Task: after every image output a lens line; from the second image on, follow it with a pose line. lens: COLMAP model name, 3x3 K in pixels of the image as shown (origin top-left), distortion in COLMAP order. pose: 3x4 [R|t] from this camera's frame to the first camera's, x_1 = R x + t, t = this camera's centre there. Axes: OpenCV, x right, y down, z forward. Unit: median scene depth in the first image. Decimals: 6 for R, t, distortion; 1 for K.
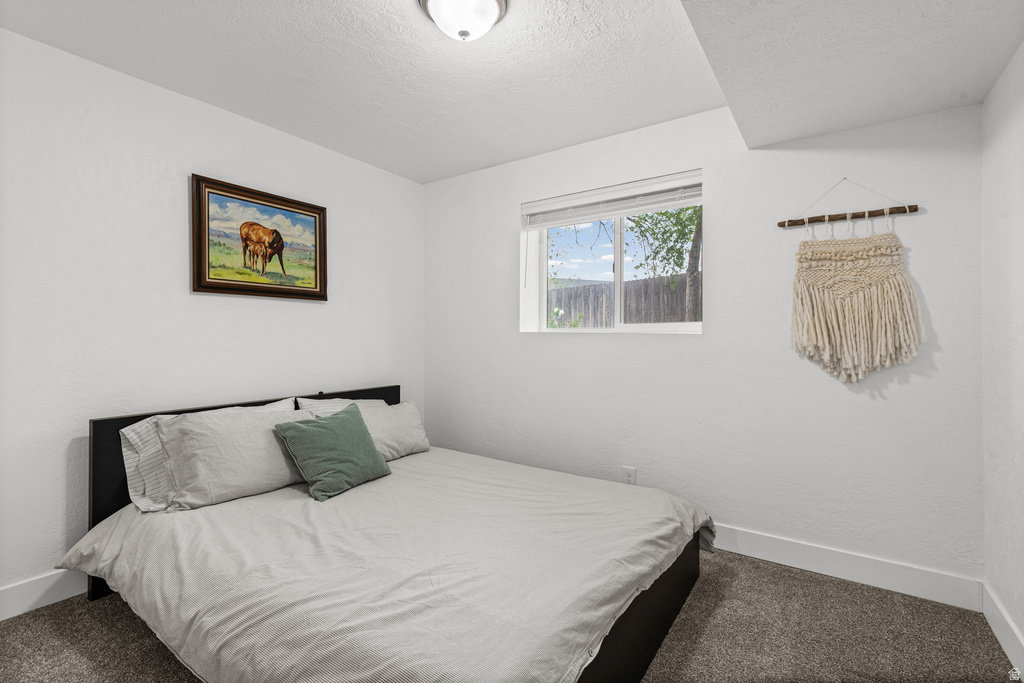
lens RADIAL K [[461.9, 0, 515.0], [0, 461.9, 337.6], [0, 0, 1]] dist [0.014515, -0.007149]
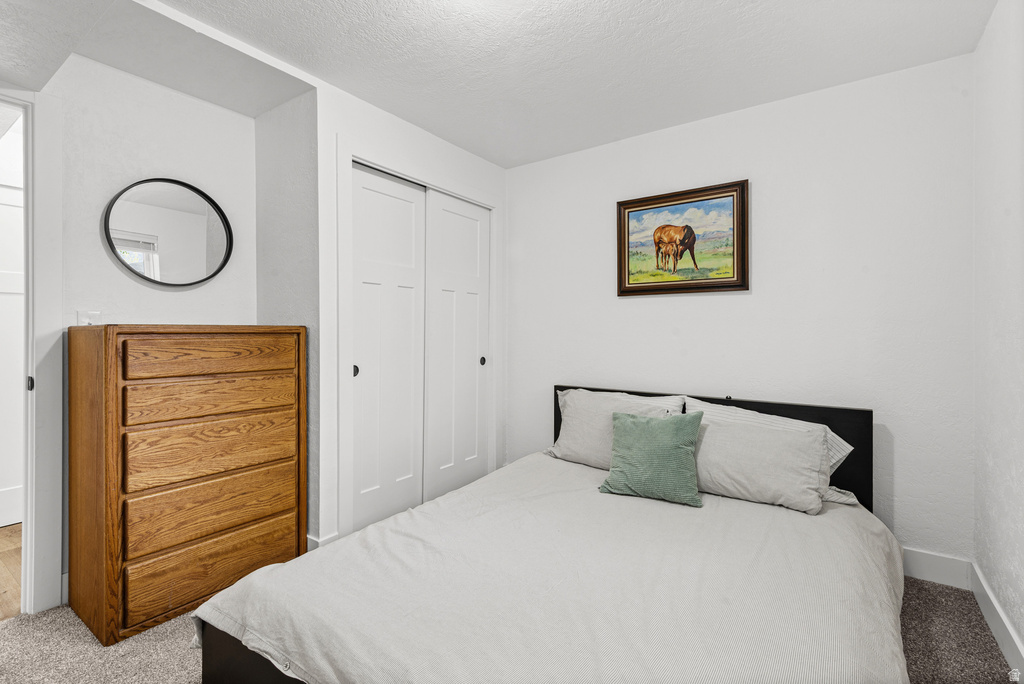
lens RADIAL K [[461.9, 0, 516.4], [0, 461.9, 336.4], [0, 0, 1]] dist [0.014515, -0.007149]
pose [[-0.013165, 0.008106, -0.999880, 0.496186], [-0.004328, 0.999957, 0.008163, -0.000838], [0.999904, 0.004435, -0.013129, 0.667938]]
